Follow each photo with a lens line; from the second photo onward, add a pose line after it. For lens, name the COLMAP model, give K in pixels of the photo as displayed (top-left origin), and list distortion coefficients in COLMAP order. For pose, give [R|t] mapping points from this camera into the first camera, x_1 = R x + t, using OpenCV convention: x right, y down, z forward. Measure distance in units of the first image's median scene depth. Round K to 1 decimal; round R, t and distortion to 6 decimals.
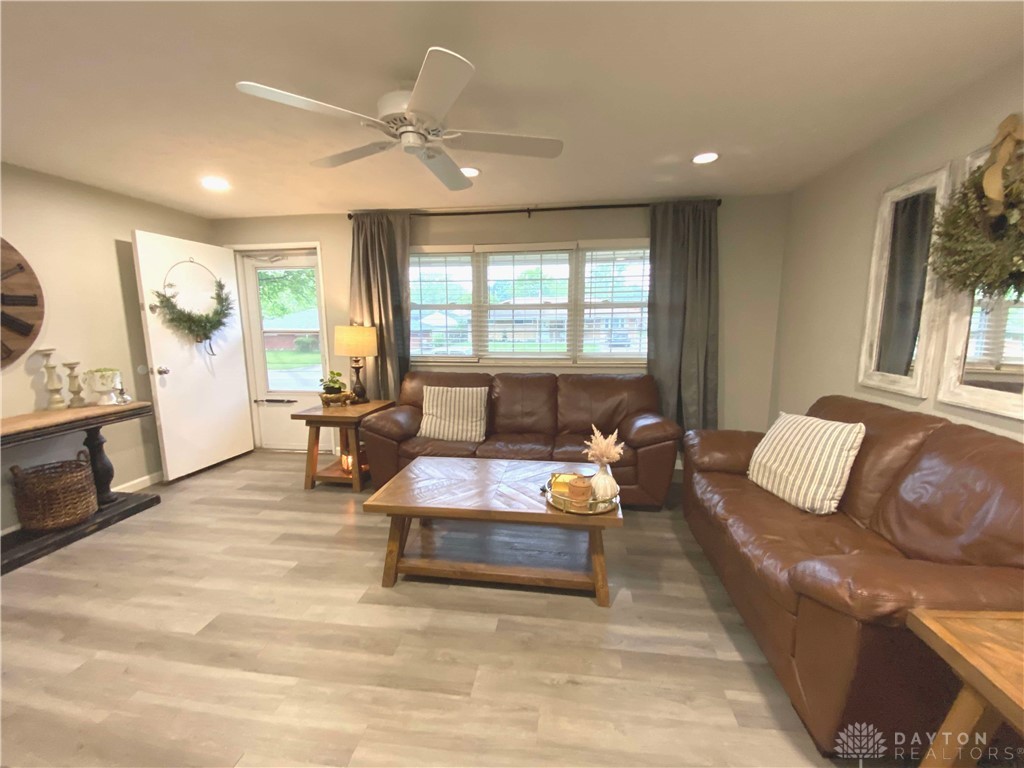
lens RADIAL K [[423.1, 0, 512.0], [0, 423.1, 384.0], [0, 0, 1]] dist [-0.000957, -0.000107]
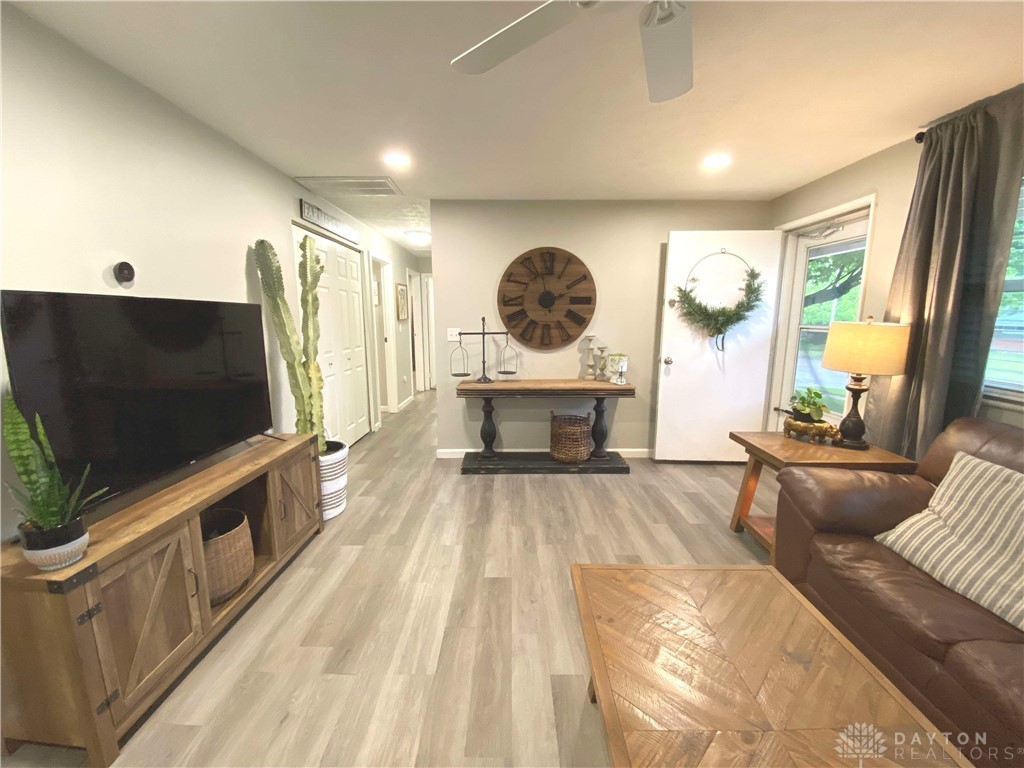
lens RADIAL K [[415.2, 0, 512.0], [0, 415.2, 384.0], [0, 0, 1]] dist [0.028329, -0.023935]
pose [[0.128708, 0.162371, -0.978300, 0.177732], [-0.144023, 0.979106, 0.143557, -0.068011], [0.981169, 0.122420, 0.149404, 0.448169]]
